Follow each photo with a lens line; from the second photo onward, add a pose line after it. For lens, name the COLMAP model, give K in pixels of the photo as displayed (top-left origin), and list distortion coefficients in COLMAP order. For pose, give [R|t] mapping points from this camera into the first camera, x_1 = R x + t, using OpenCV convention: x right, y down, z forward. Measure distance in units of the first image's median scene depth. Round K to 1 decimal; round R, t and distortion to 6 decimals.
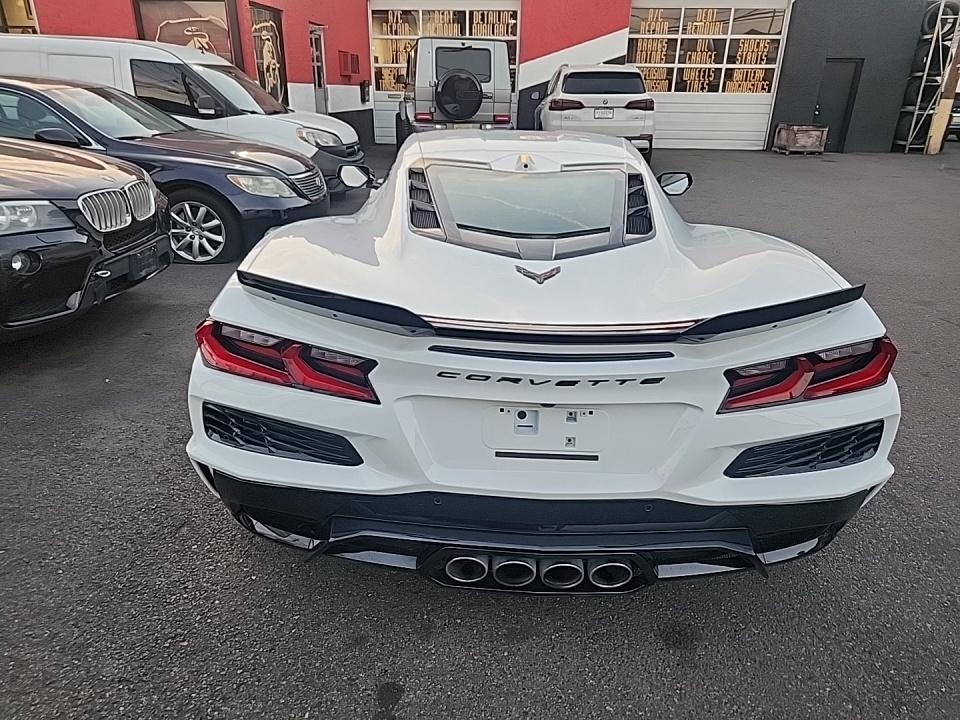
lens RADIAL K [[631.8, 0, 483.1], [0, 631.8, 366.8], [0, 0, 1]] dist [0.033351, -0.029837]
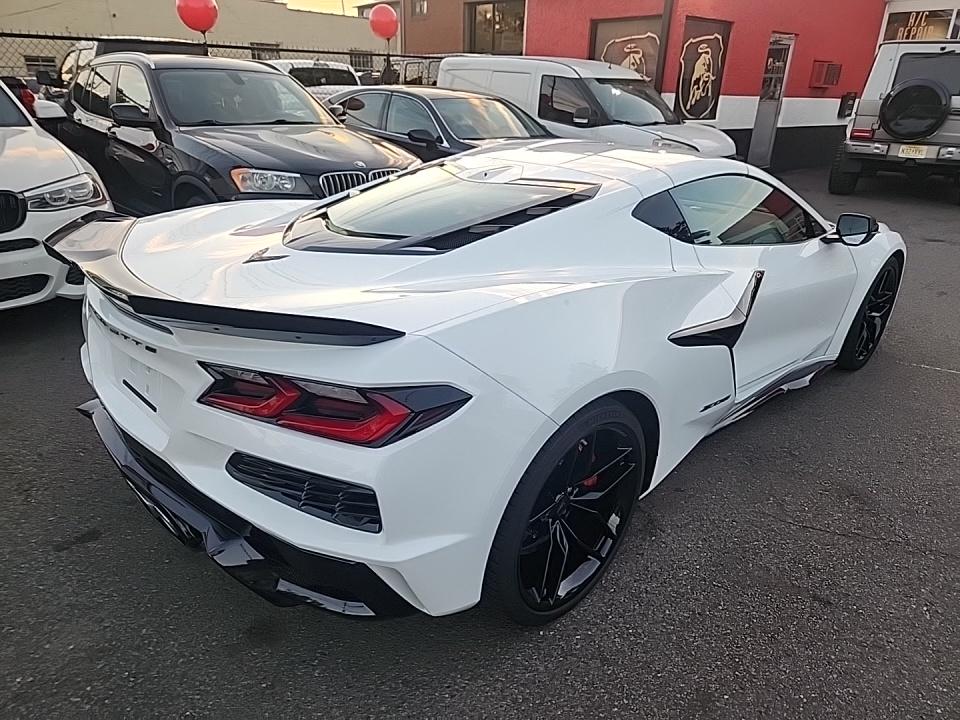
lens RADIAL K [[631.8, 0, 477.6], [0, 631.8, 364.6], [0, 0, 1]] dist [0.033351, -0.029837]
pose [[0.714949, 0.276996, -0.641967, 0.174167], [-0.290329, 0.952889, 0.087817, -0.026961], [0.636048, 0.123597, 0.761687, 0.063032]]
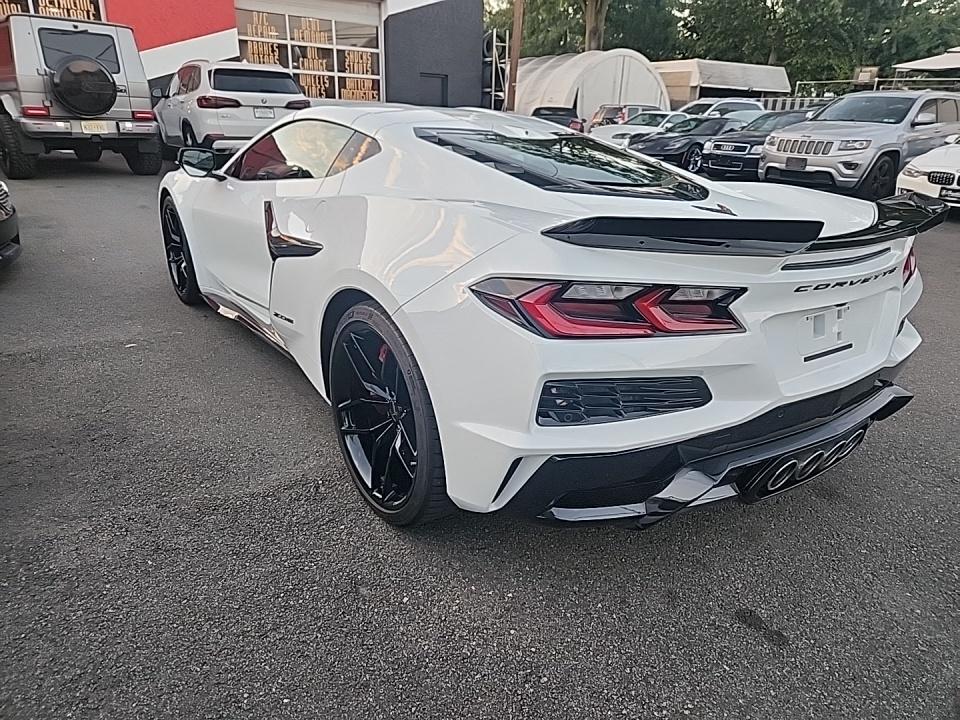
lens RADIAL K [[631.8, 0, 486.8], [0, 631.8, 356.1], [0, 0, 1]] dist [0.033351, -0.029837]
pose [[0.807869, -0.192986, 0.556870, -0.142958], [0.209471, 0.977197, 0.034767, -0.003279], [-0.550881, 0.088561, 0.829871, 0.050920]]
